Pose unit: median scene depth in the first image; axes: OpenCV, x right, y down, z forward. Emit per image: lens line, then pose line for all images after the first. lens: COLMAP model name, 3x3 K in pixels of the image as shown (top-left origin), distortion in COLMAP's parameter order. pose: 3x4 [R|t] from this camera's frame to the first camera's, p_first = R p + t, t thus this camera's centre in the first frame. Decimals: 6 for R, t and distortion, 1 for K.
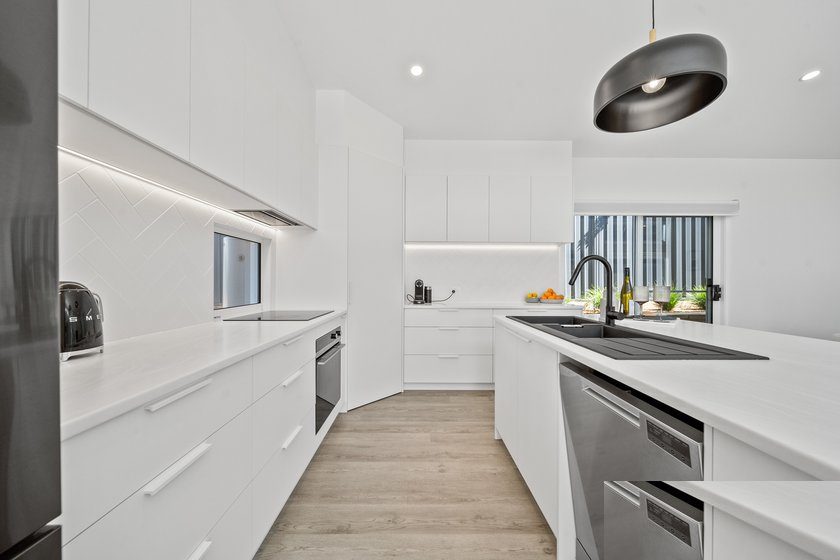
lens RADIAL K [[295.8, 0, 414.4], [0, 295.8, 278.6], [0, 0, 1]] dist [0.000285, -0.001444]
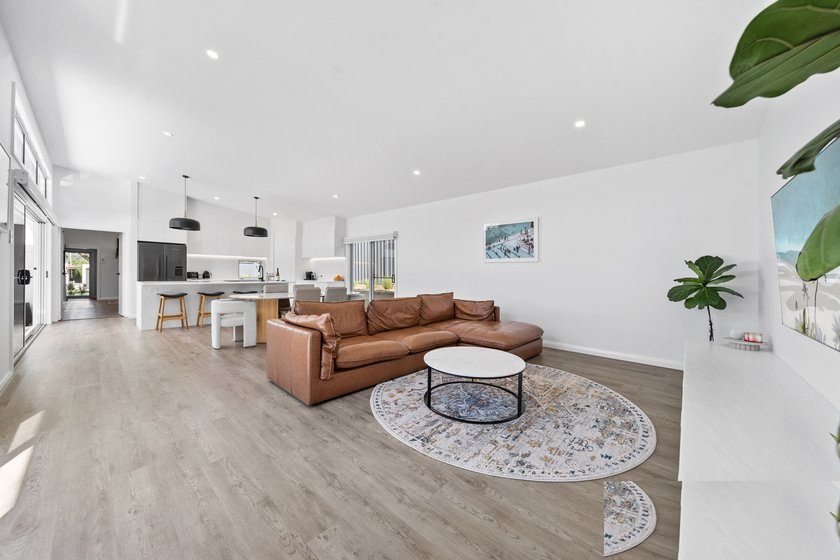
lens RADIAL K [[295.8, 0, 422.5], [0, 295.8, 271.6], [0, 0, 1]] dist [0.000285, -0.001444]
pose [[0.738226, 0.000612, -0.674554, 2.560619], [-0.012782, 0.999833, -0.013081, 0.023130], [0.674433, 0.018279, 0.738110, -0.310854]]
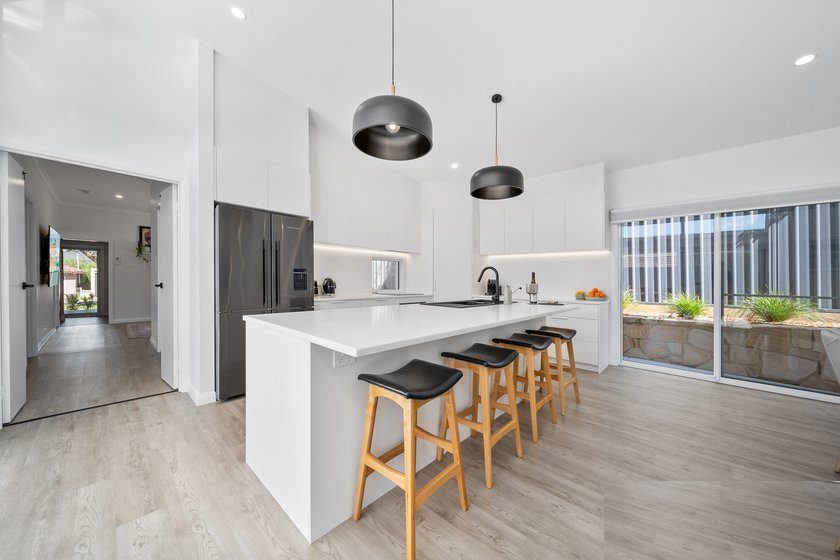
lens RADIAL K [[295.8, 0, 418.2], [0, 295.8, 279.2], [0, 0, 1]] dist [0.000285, -0.001444]
pose [[0.723715, 0.007930, -0.690053, 0.750410], [-0.013623, 0.999903, -0.002797, 0.009693], [0.689964, 0.011424, 0.723753, -0.328867]]
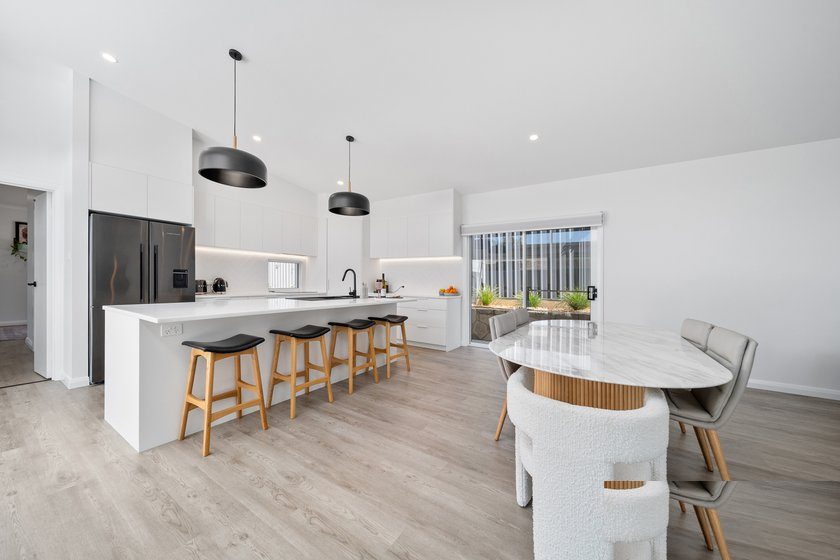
lens RADIAL K [[295.8, 0, 419.1], [0, 295.8, 278.5], [0, 0, 1]] dist [0.000285, -0.001444]
pose [[0.834954, 0.005214, -0.550295, 1.132145], [-0.013667, 0.999843, -0.011263, 0.012702], [0.550150, 0.016925, 0.834894, -0.329615]]
